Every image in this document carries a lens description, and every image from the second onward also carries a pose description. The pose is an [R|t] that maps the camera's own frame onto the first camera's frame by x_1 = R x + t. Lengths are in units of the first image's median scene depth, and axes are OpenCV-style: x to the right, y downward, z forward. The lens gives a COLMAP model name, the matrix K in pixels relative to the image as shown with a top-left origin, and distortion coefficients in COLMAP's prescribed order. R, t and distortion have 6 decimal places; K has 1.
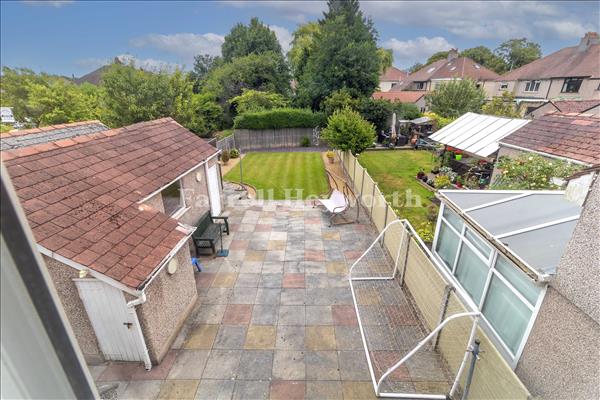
lens RADIAL K [[280.7, 0, 300.0], [0, 280.7, 200.0], [0, 0, 1]] dist [0.000436, -0.000137]
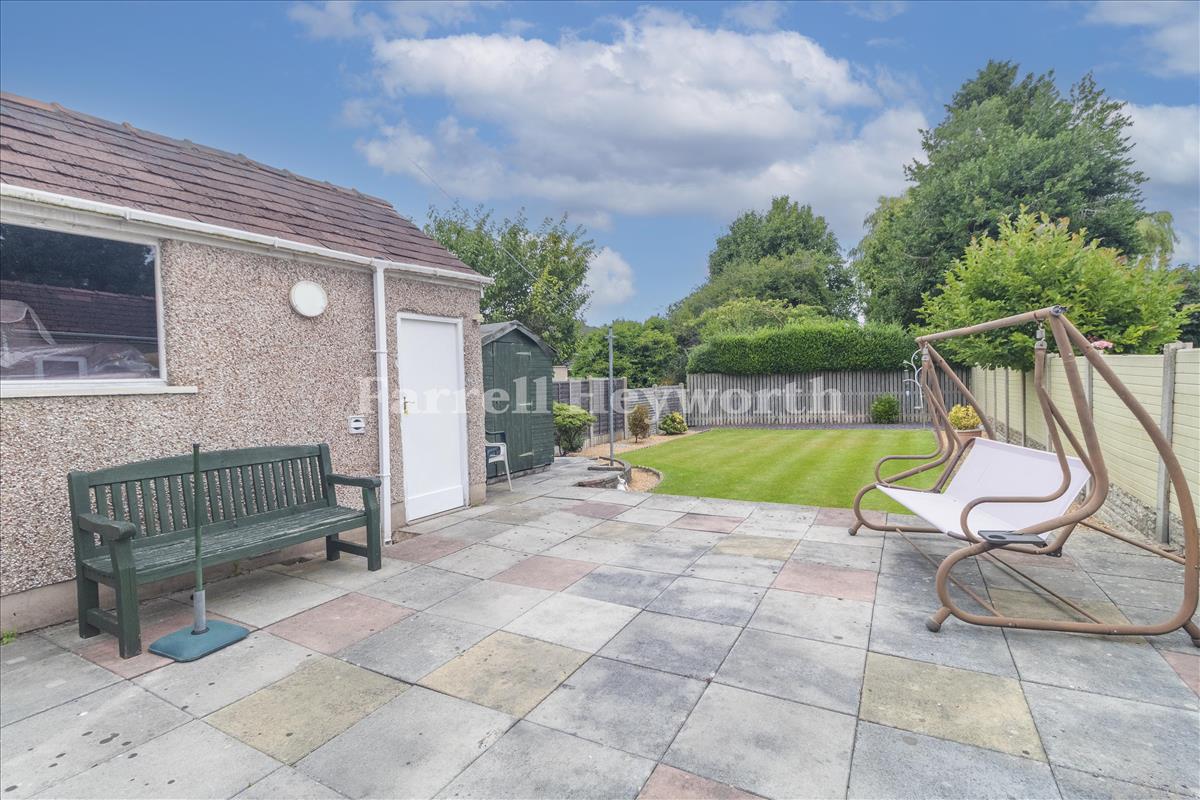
lens RADIAL K [[561.3, 0, 600.0], [0, 561.3, 400.0], [0, 0, 1]] dist [0.000436, -0.000137]
pose [[0.883381, 0.000447, -0.468656, 0.037123], [-0.153956, 0.944778, -0.289294, 0.039341], [0.442647, 0.327709, 0.834668, 0.273018]]
